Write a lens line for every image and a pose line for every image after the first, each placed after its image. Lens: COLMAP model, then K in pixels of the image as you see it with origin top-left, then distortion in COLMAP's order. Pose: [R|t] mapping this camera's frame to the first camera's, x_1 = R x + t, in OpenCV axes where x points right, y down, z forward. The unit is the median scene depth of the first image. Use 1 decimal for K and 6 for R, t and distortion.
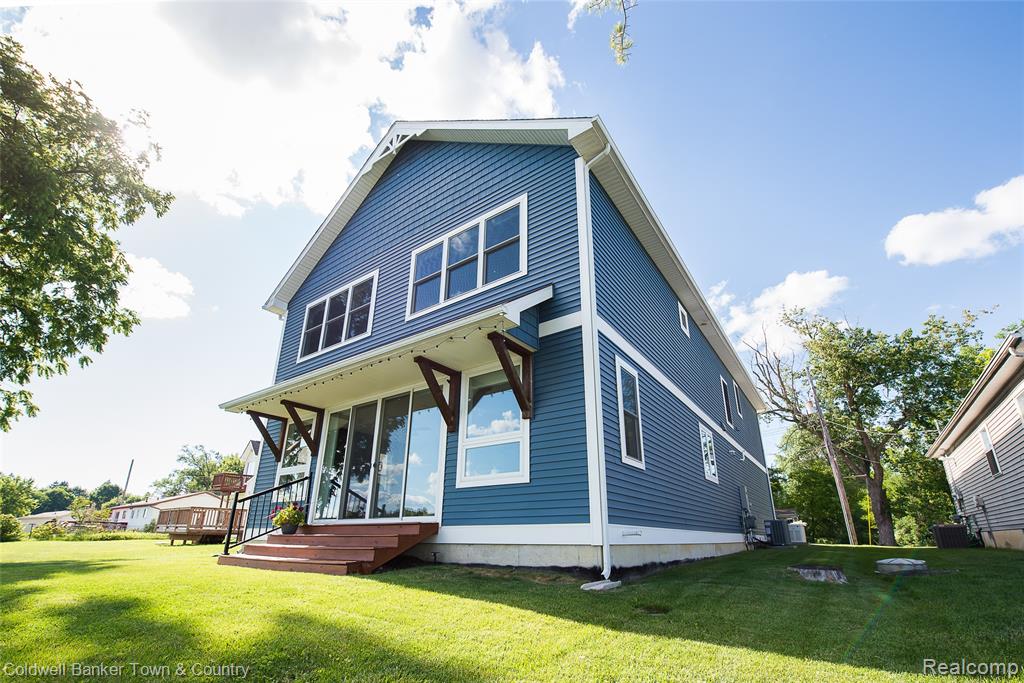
lens RADIAL K [[448.9, 0, 524.0], [0, 448.9, 387.1], [0, 0, 1]] dist [-0.009409, -0.000293]
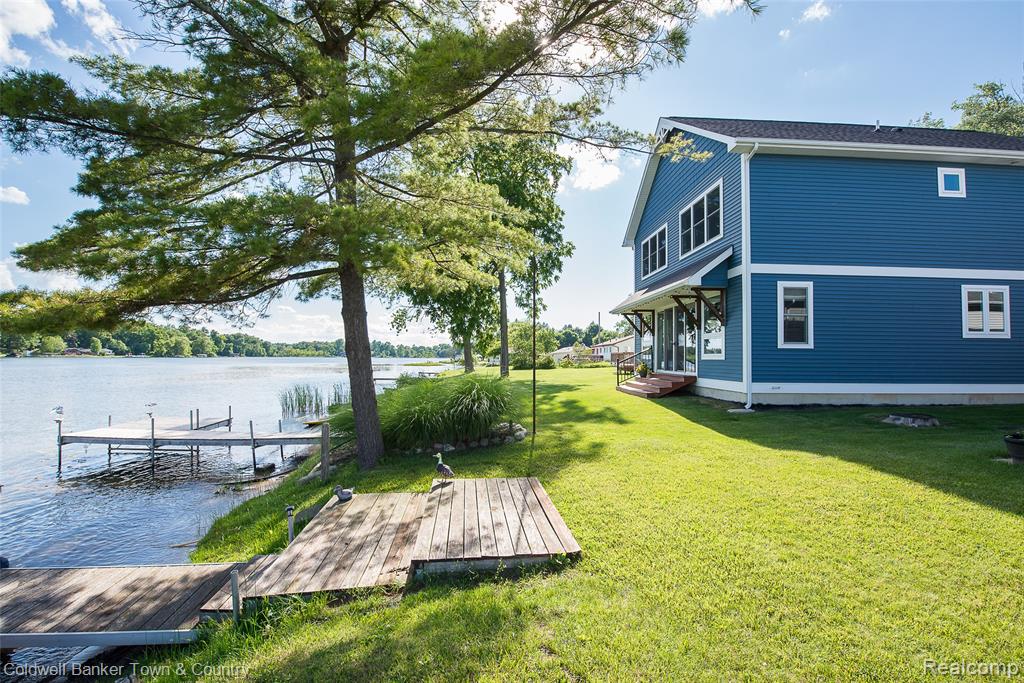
lens RADIAL K [[448.9, 0, 527.1], [0, 448.9, 346.4], [0, 0, 1]] dist [-0.009409, -0.000293]
pose [[0.630089, -0.020493, -0.776253, 0.595546], [0.243061, 0.954623, 0.172092, -0.233825], [0.737502, -0.297110, 0.606478, -0.480413]]
